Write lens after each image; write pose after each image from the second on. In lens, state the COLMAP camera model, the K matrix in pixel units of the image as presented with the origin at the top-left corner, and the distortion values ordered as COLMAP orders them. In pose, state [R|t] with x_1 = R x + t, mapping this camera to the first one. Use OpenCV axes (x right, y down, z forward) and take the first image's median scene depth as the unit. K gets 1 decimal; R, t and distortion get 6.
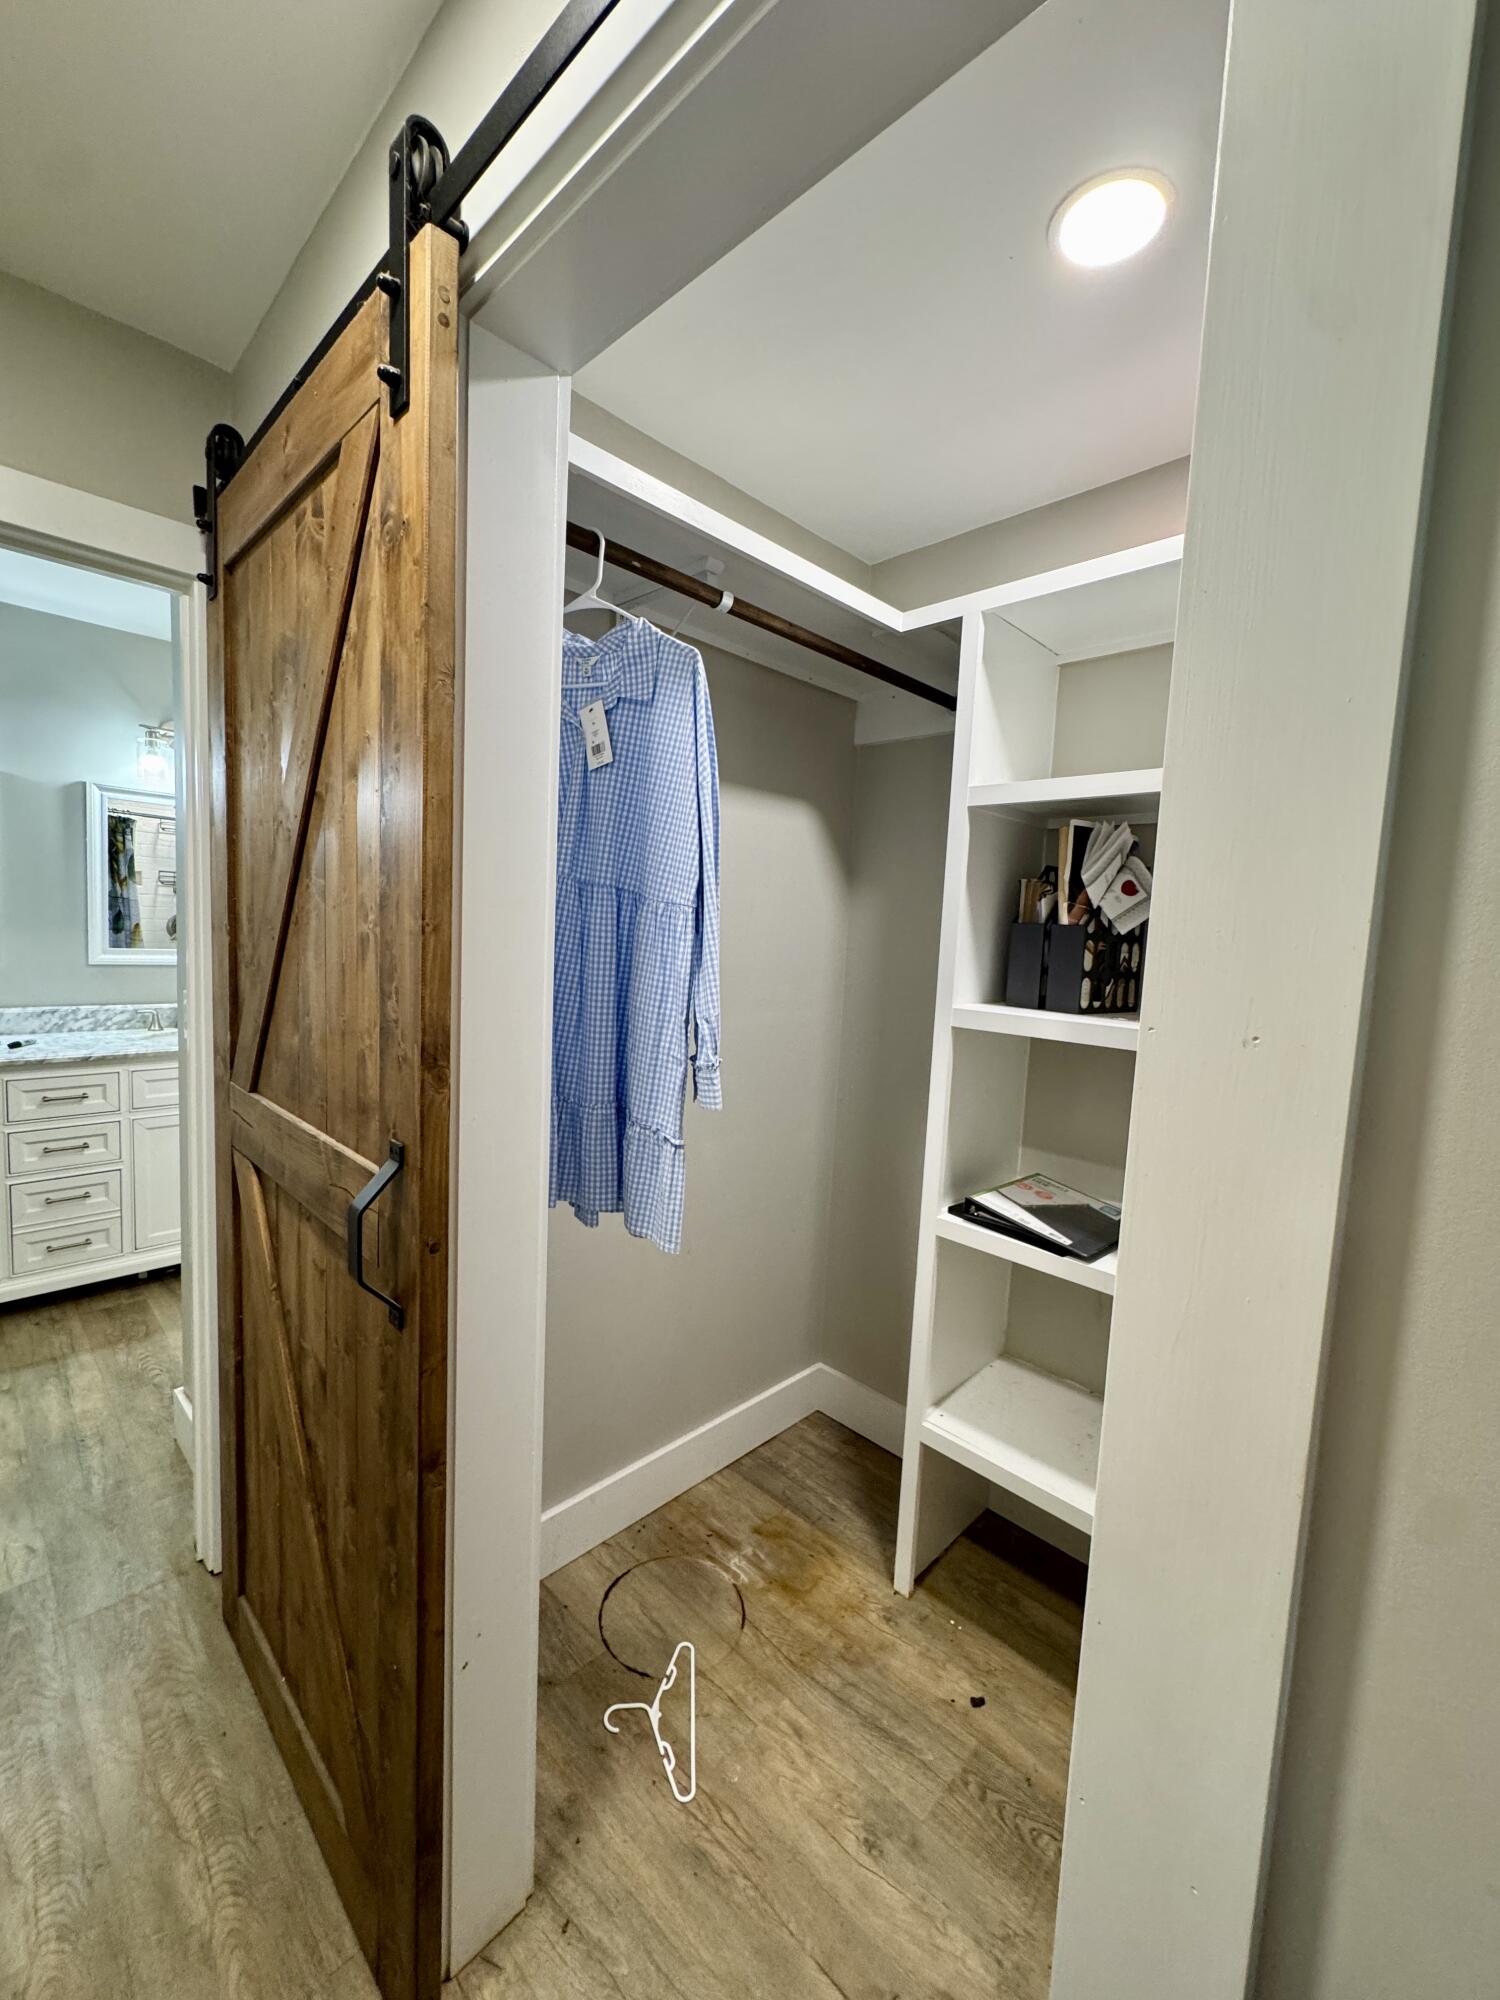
lens RADIAL K [[801.2, 0, 735.7], [0, 801.2, 994.5], [0, 0, 1]] dist [0.000043, -0.000048]
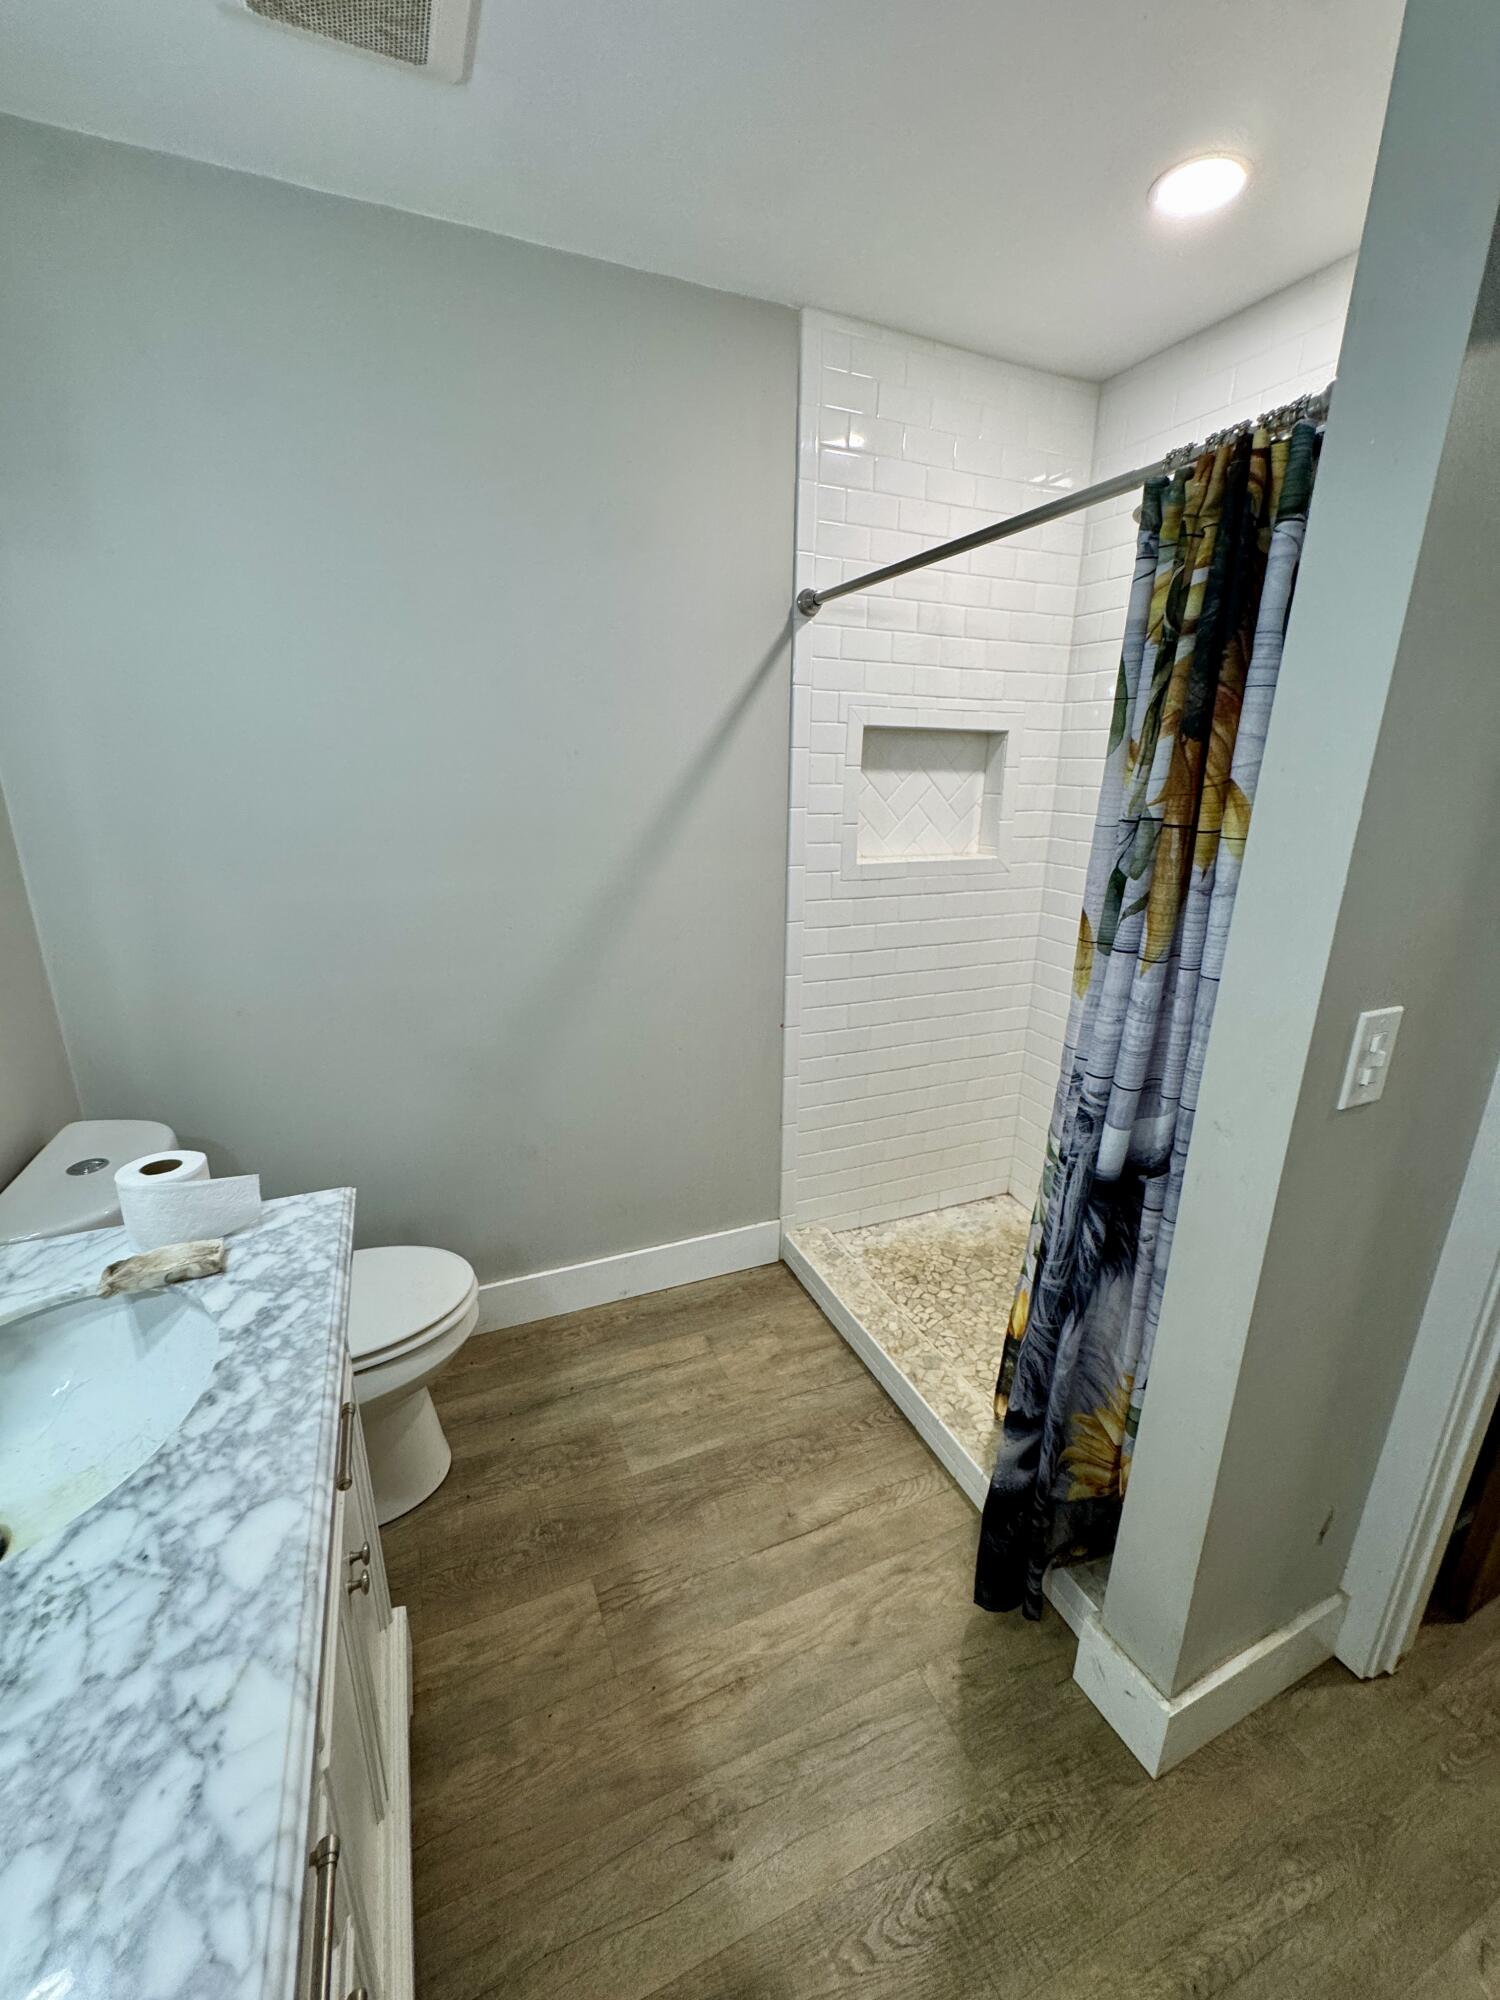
lens RADIAL K [[801.2, 0, 758.0], [0, 801.2, 1002.9], [0, 0, 1]] dist [0.000043, -0.000048]
pose [[0.368212, -0.313290, 0.875368, -0.784978], [0.084508, 0.948898, 0.304059, -0.118492], [-0.925893, -0.037983, 0.375871, 0.741637]]
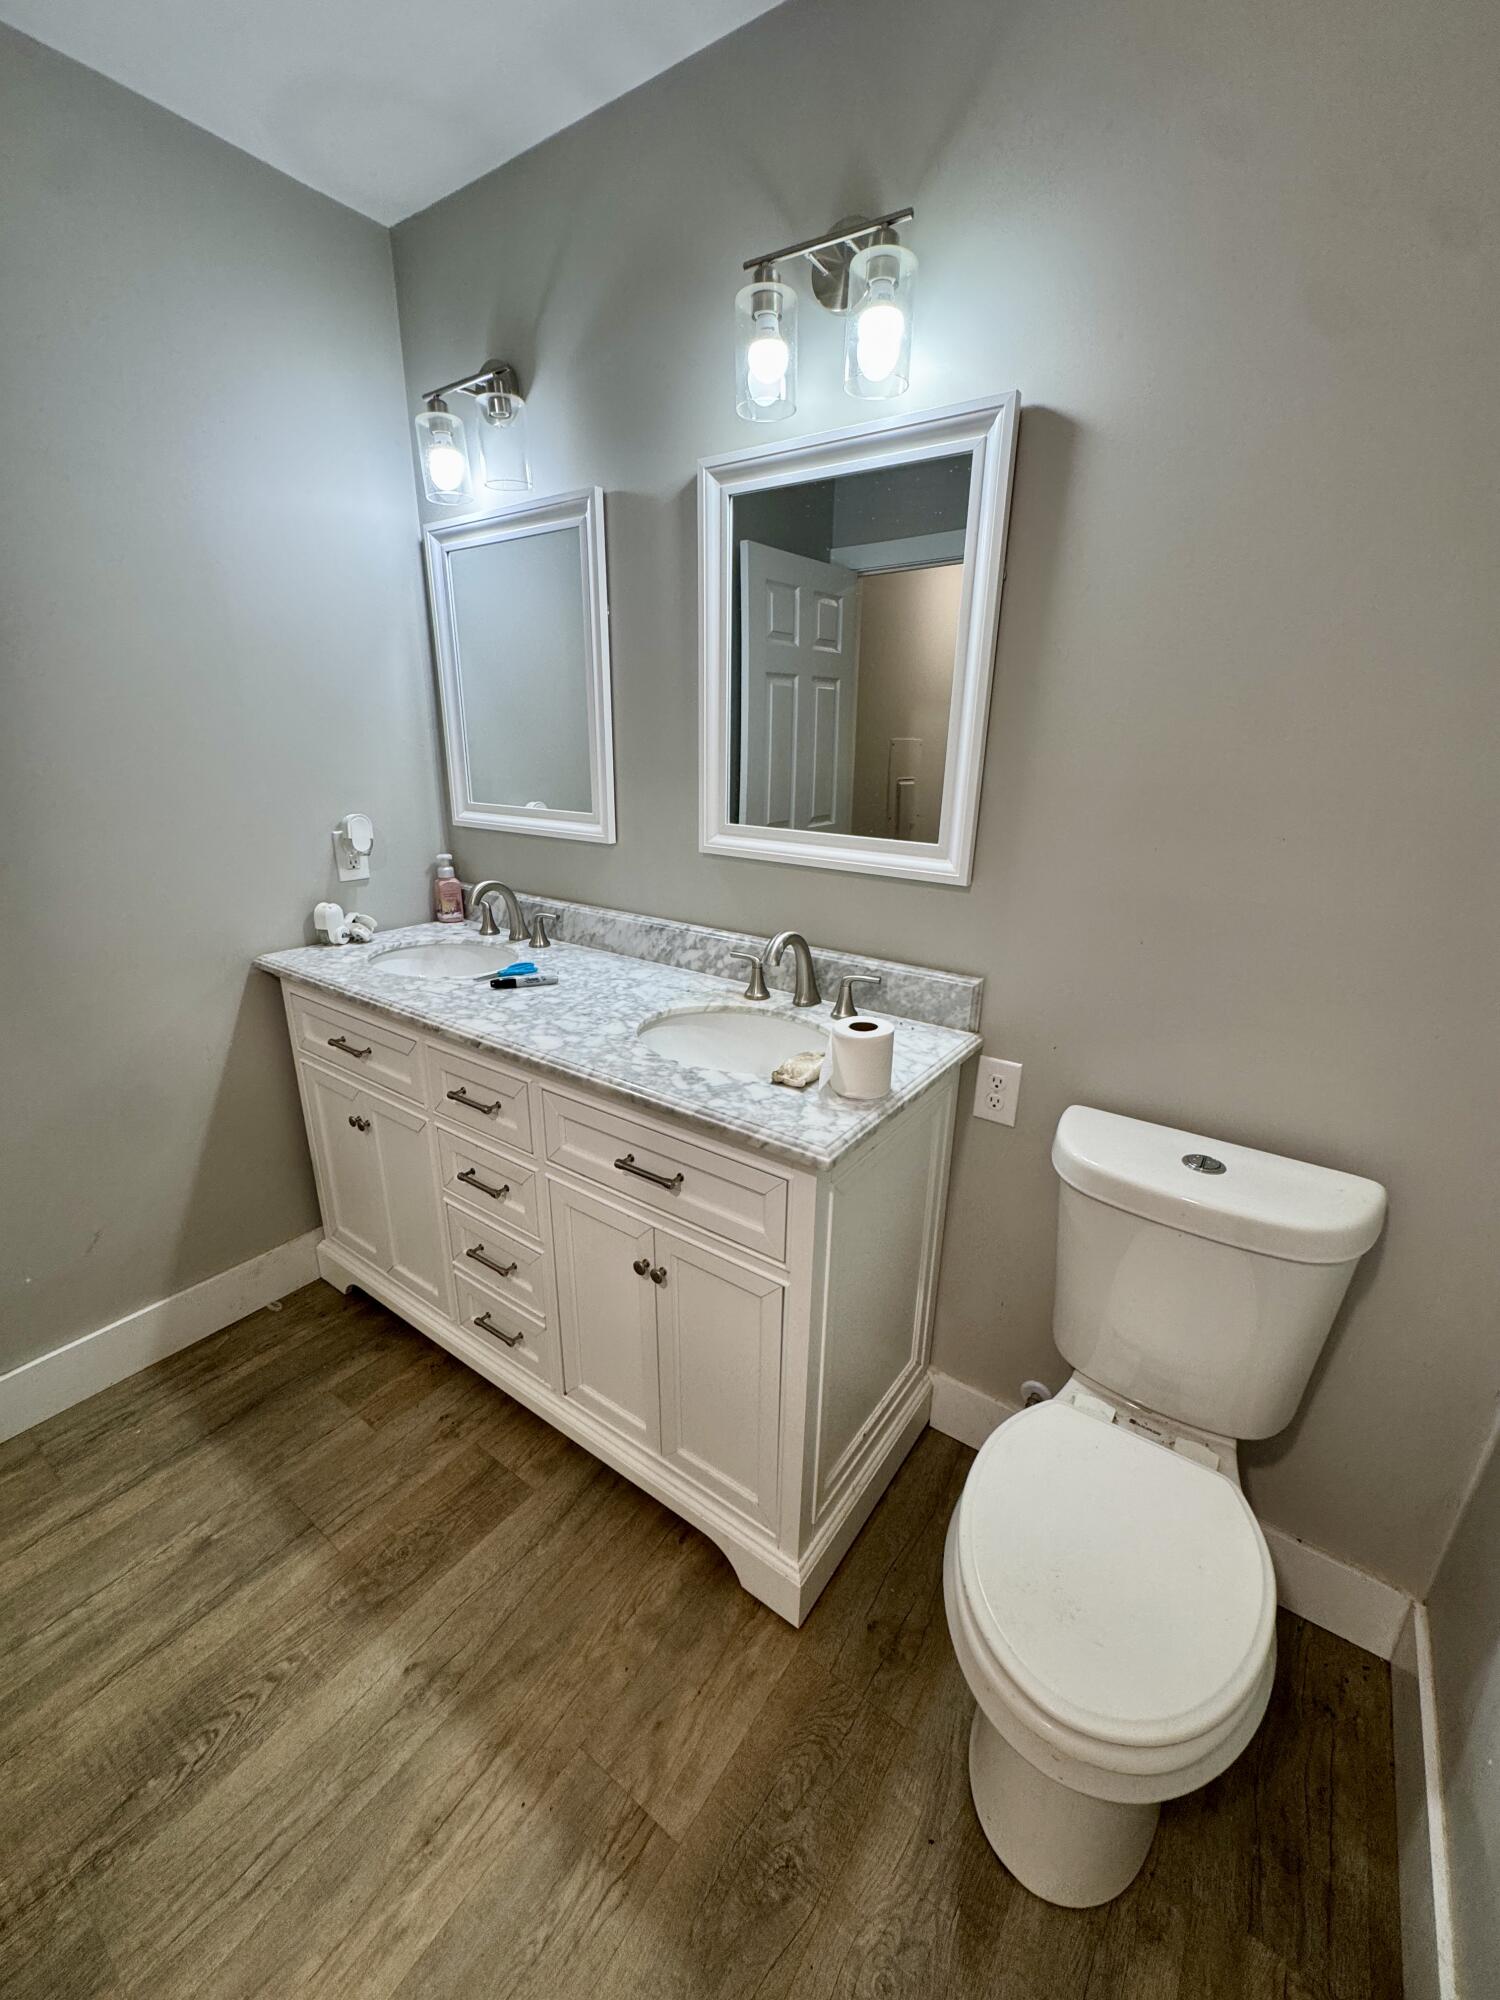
lens RADIAL K [[801.2, 0, 747.6], [0, 801.2, 995.2], [0, 0, 1]] dist [0.000043, -0.000048]
pose [[0.155932, 0.259386, -0.953102, -0.267954], [-0.088373, 0.964699, 0.248084, -0.082534], [0.983807, 0.045544, 0.173350, 0.959339]]
